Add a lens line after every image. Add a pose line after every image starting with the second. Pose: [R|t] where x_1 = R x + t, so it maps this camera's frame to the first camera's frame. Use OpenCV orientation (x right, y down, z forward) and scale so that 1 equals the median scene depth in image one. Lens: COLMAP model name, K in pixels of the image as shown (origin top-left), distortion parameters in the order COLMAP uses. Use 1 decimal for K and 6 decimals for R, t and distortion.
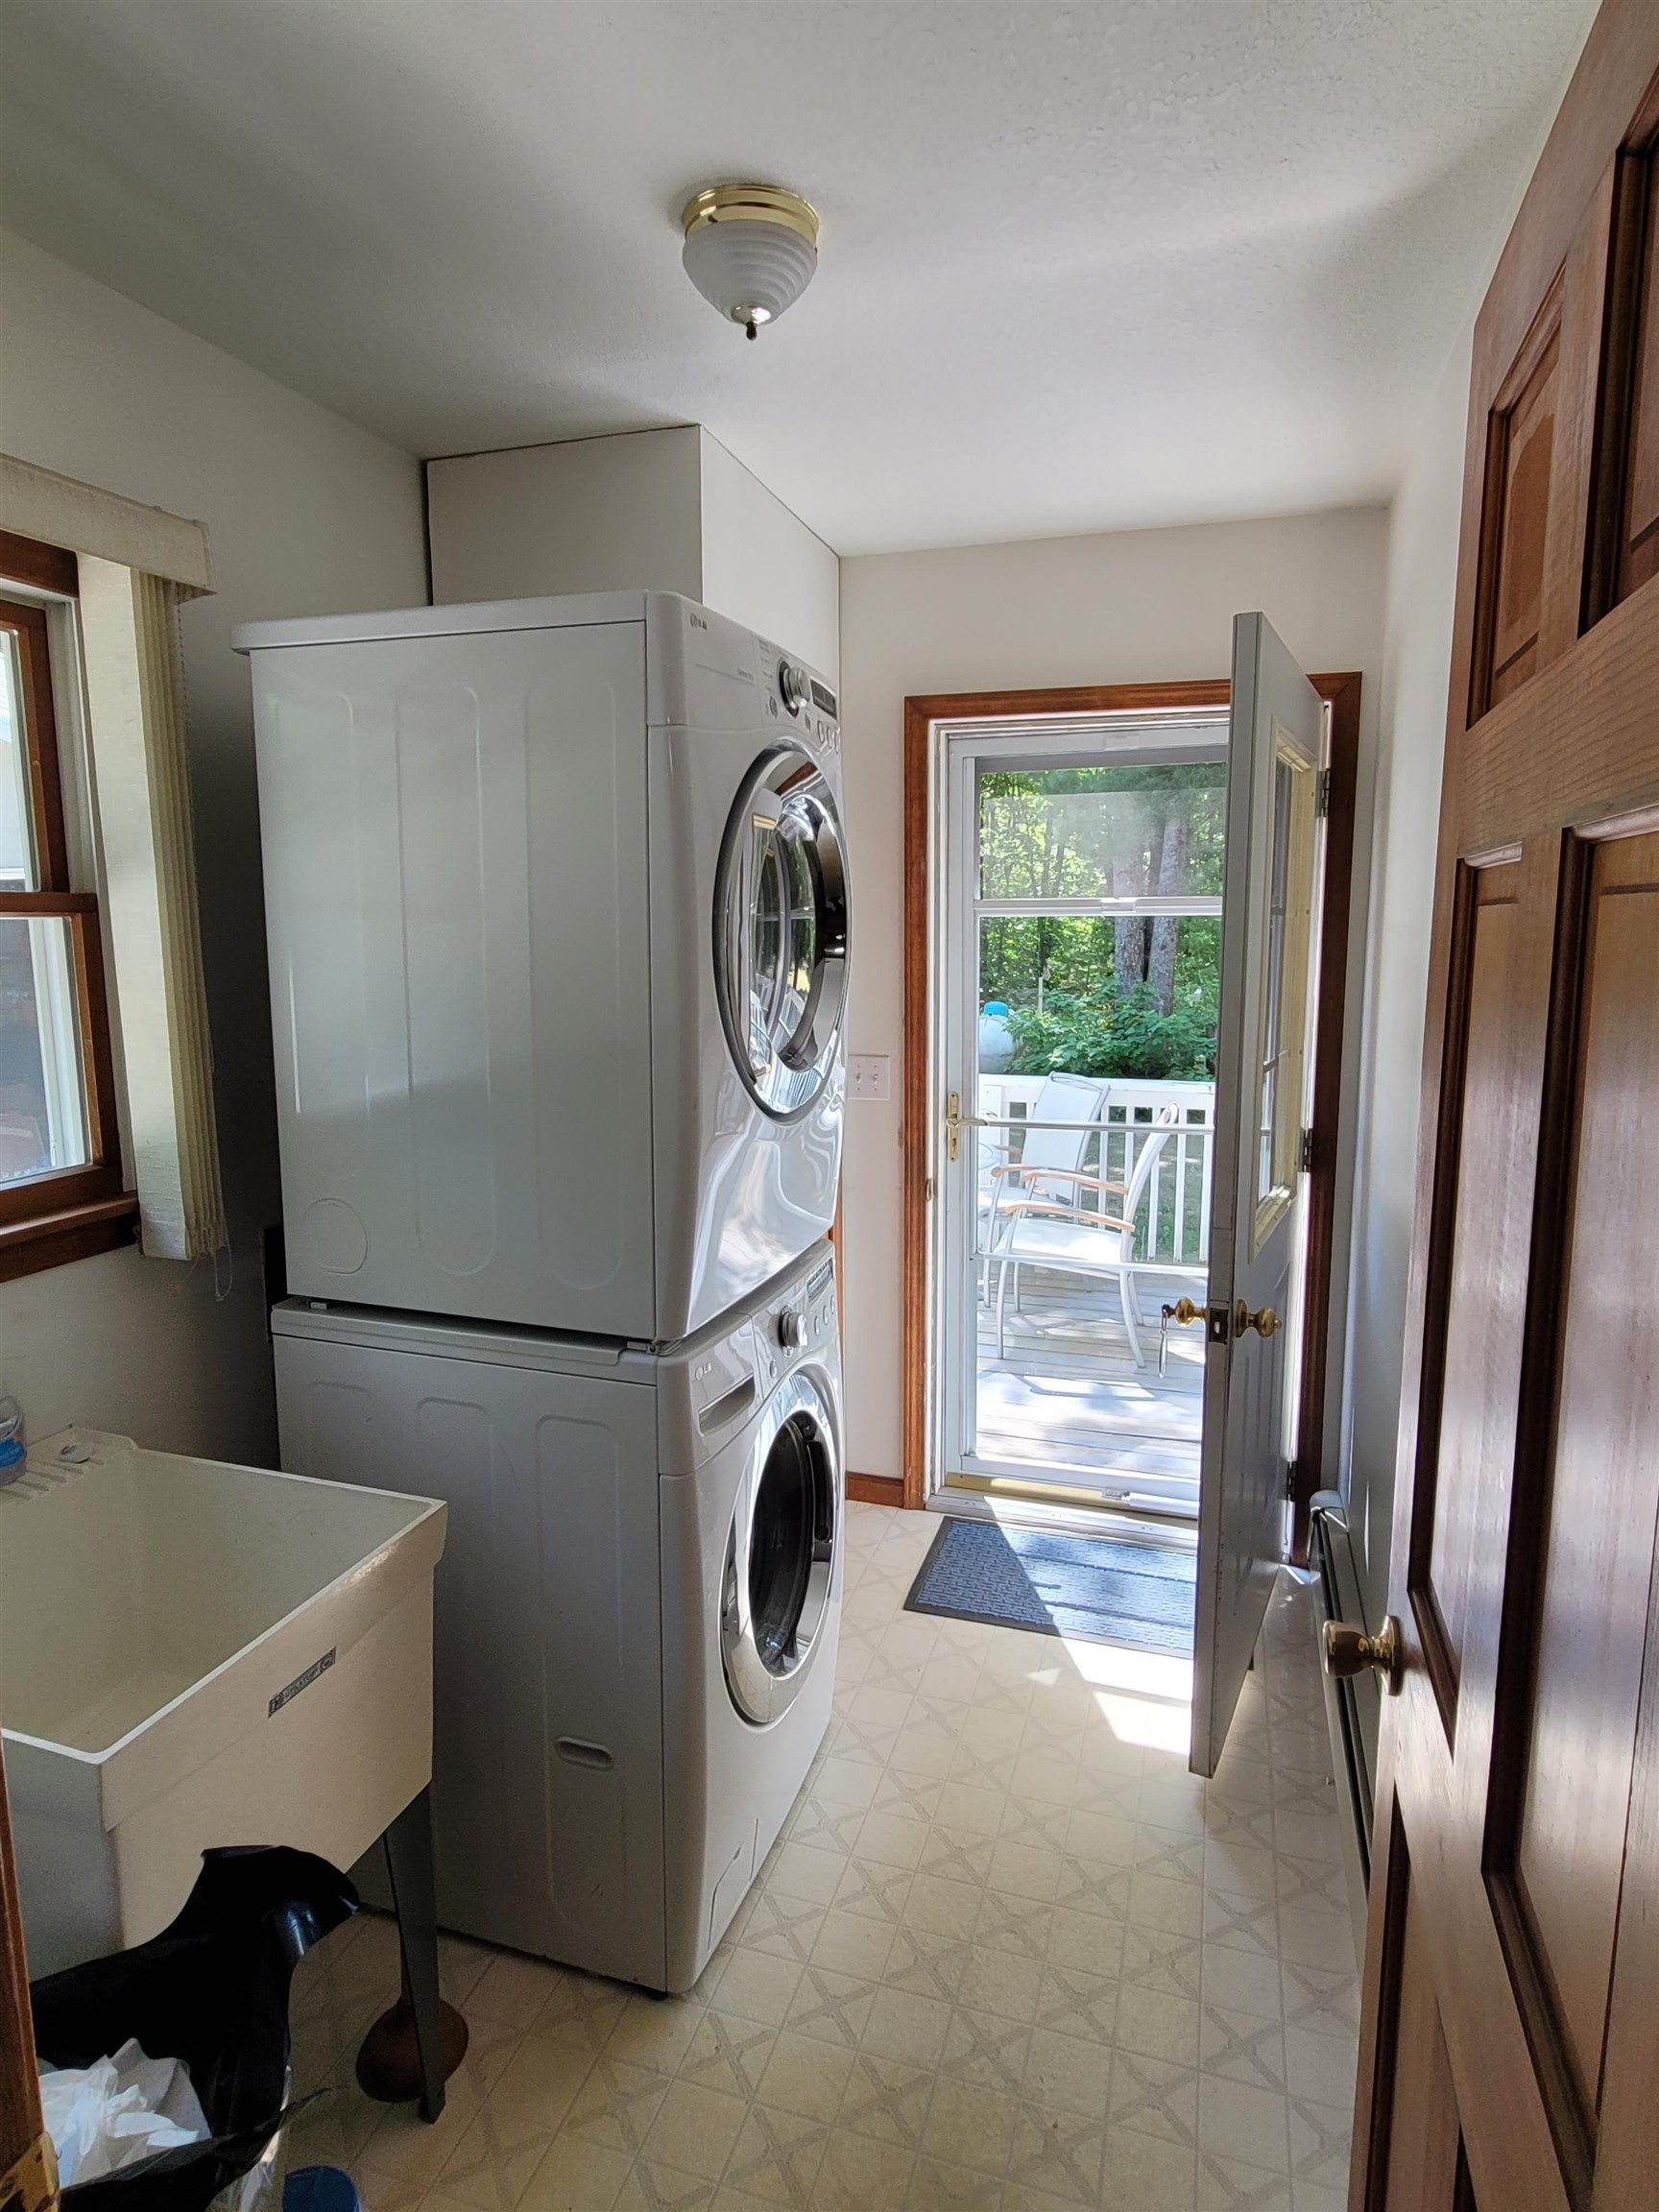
lens RADIAL K [[1234.2, 0, 829.5], [0, 1234.2, 1106.0], [0, 0, 1]] dist [0.002580, 0.000761]
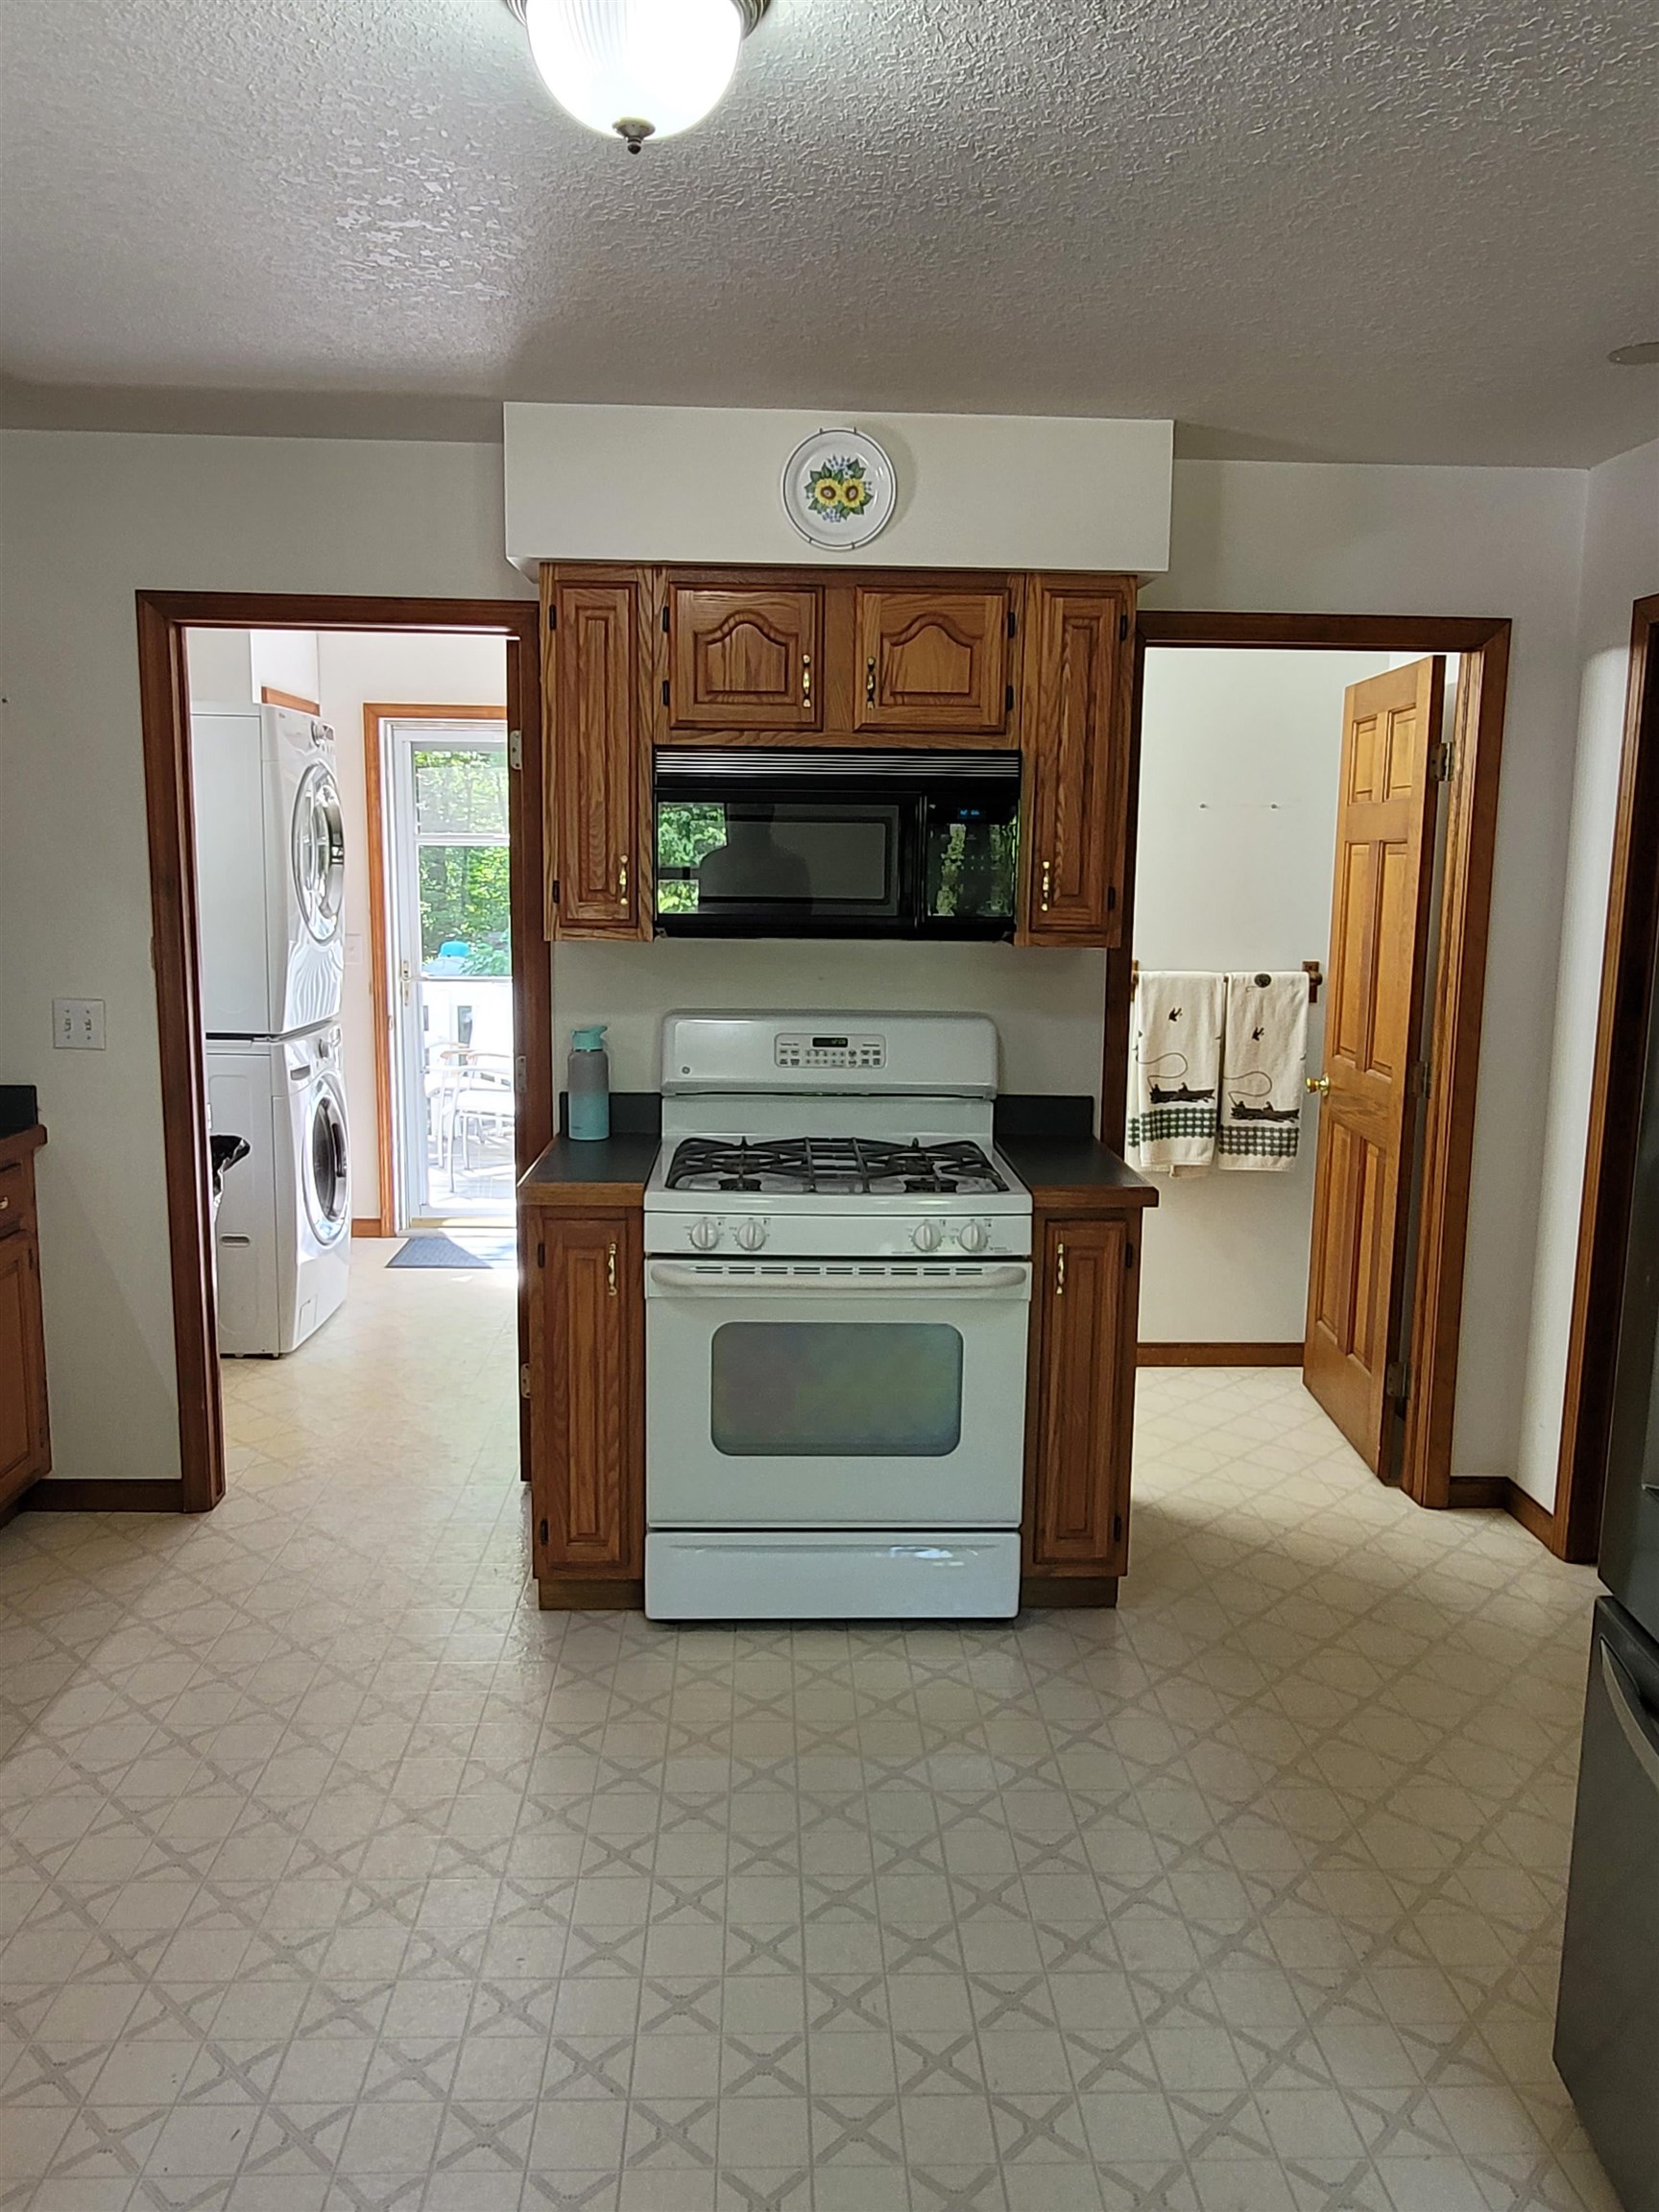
lens RADIAL K [[1614.6, 0, 829.5], [0, 1614.6, 1106.0], [0, 0, 1]] dist [0.005366, 0.000788]
pose [[0.937404, -0.037214, 0.346249, -0.113170], [0.034286, 0.999306, 0.014582, 0.170220], [-0.346552, -0.001798, 0.938029, -1.133119]]
